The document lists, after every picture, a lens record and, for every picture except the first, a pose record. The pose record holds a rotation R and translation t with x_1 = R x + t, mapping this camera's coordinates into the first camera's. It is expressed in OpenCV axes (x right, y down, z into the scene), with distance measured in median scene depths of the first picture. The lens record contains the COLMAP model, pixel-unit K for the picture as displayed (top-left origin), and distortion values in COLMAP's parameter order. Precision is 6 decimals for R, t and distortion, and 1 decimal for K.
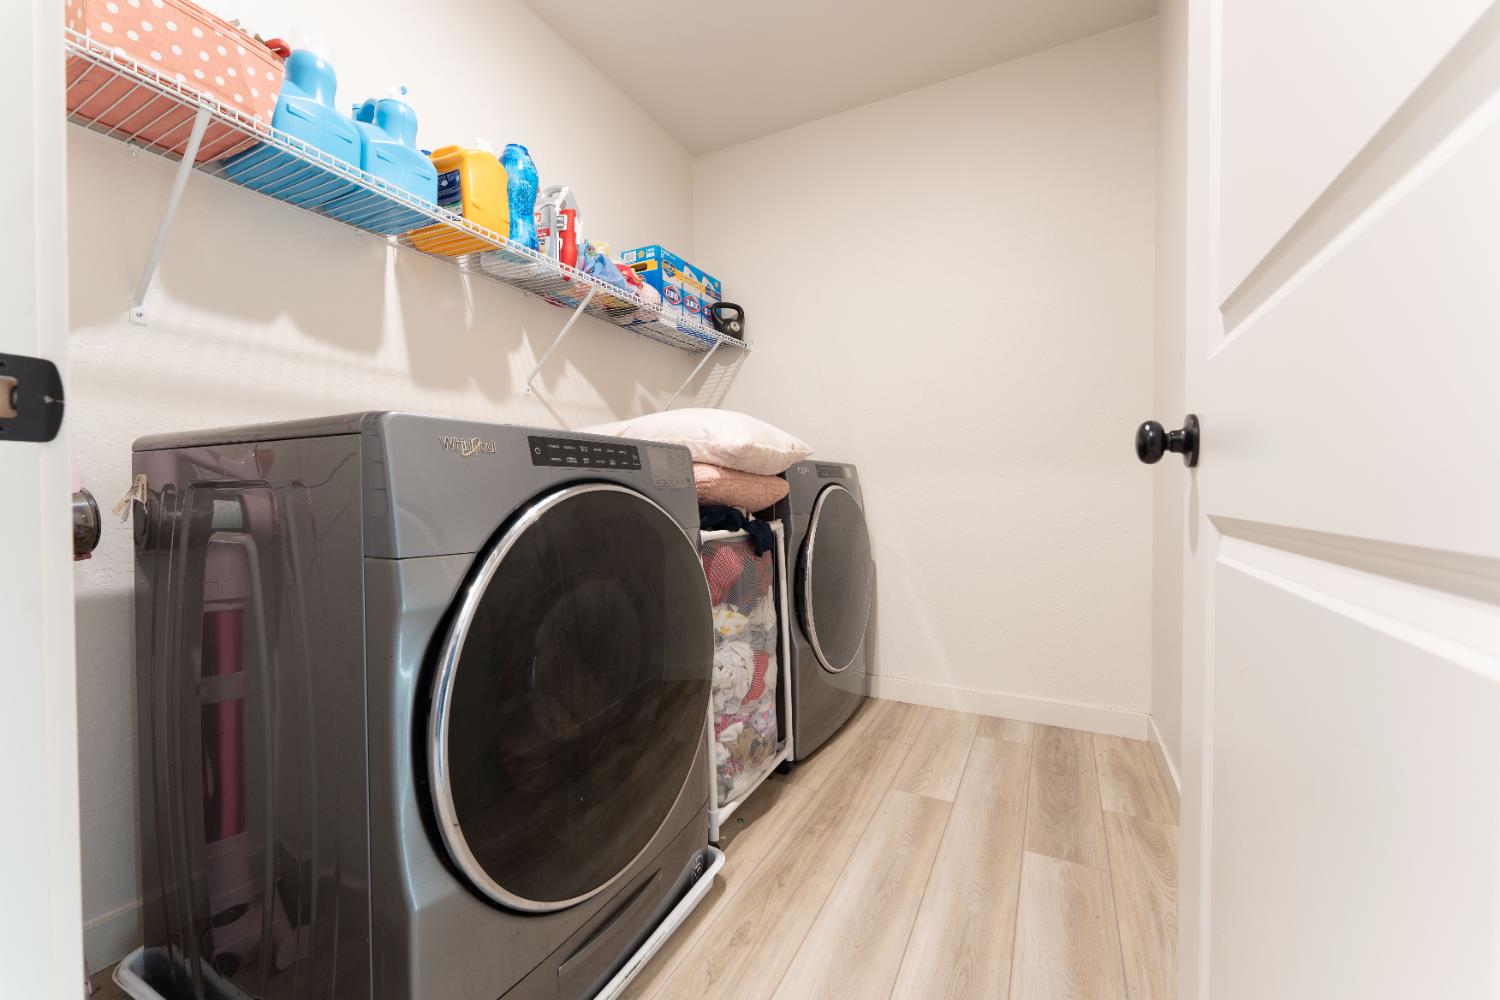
lens RADIAL K [[601.1, 0, 750.0], [0, 601.1, 500.0], [0, 0, 1]] dist [-0.000024, -0.000417]
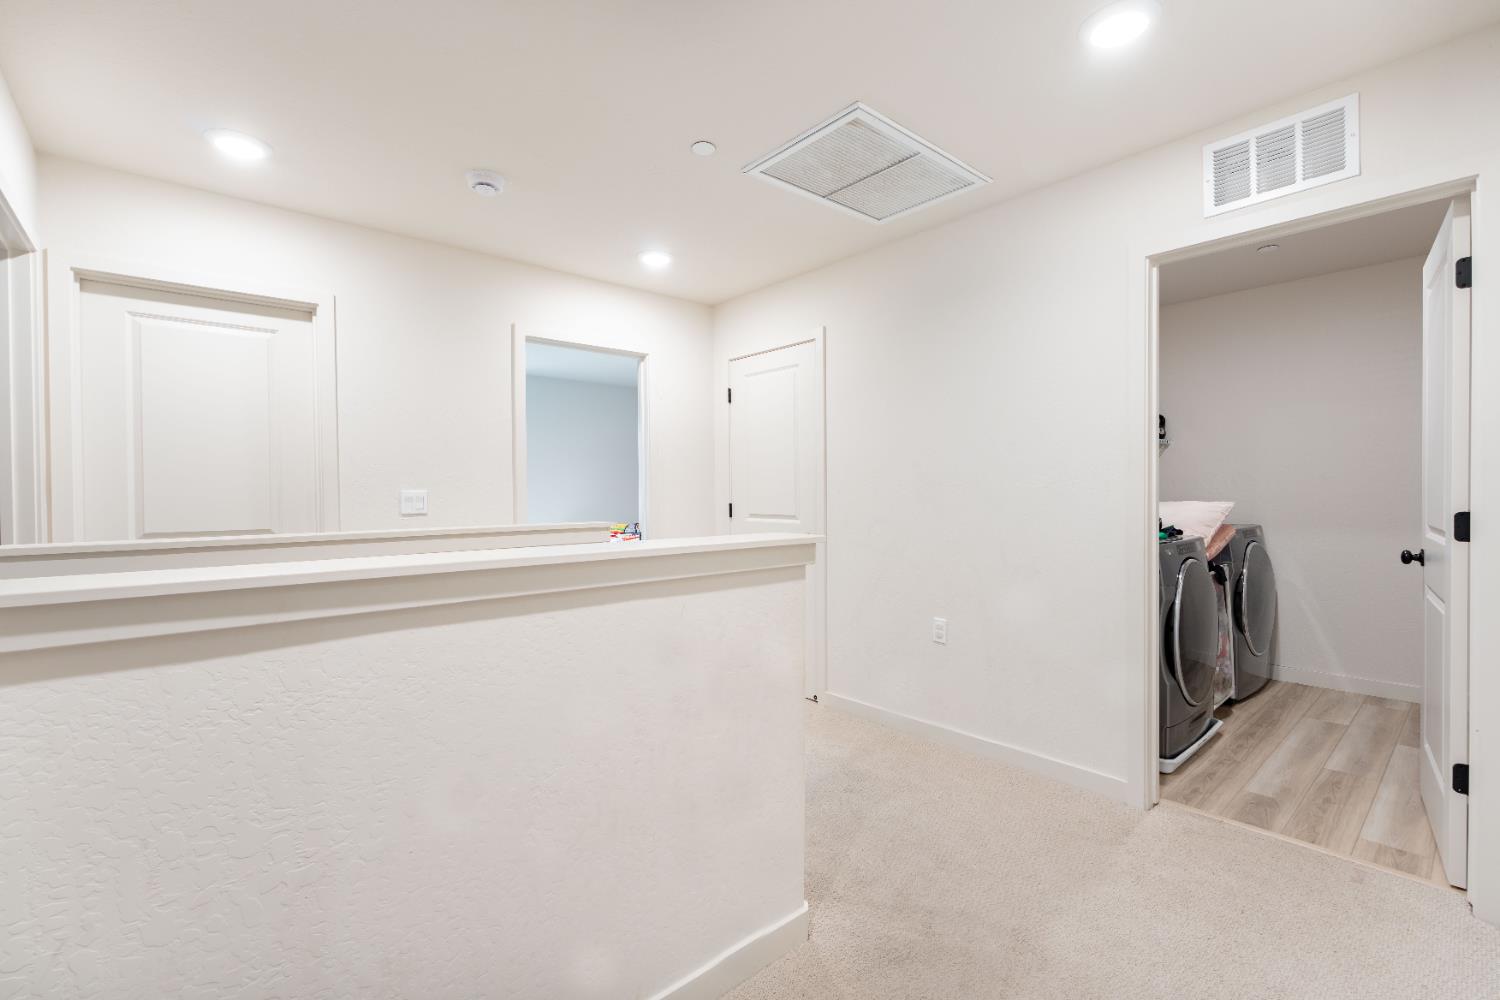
lens RADIAL K [[669.0, 0, 750.0], [0, 669.0, 500.0], [0, 0, 1]] dist [-0.002394, 0.000065]
pose [[0.931736, -0.002372, -0.363129, -0.552518], [-0.000254, 0.999974, -0.007182, -0.145316], [0.363136, 0.006784, 0.931711, -1.389005]]
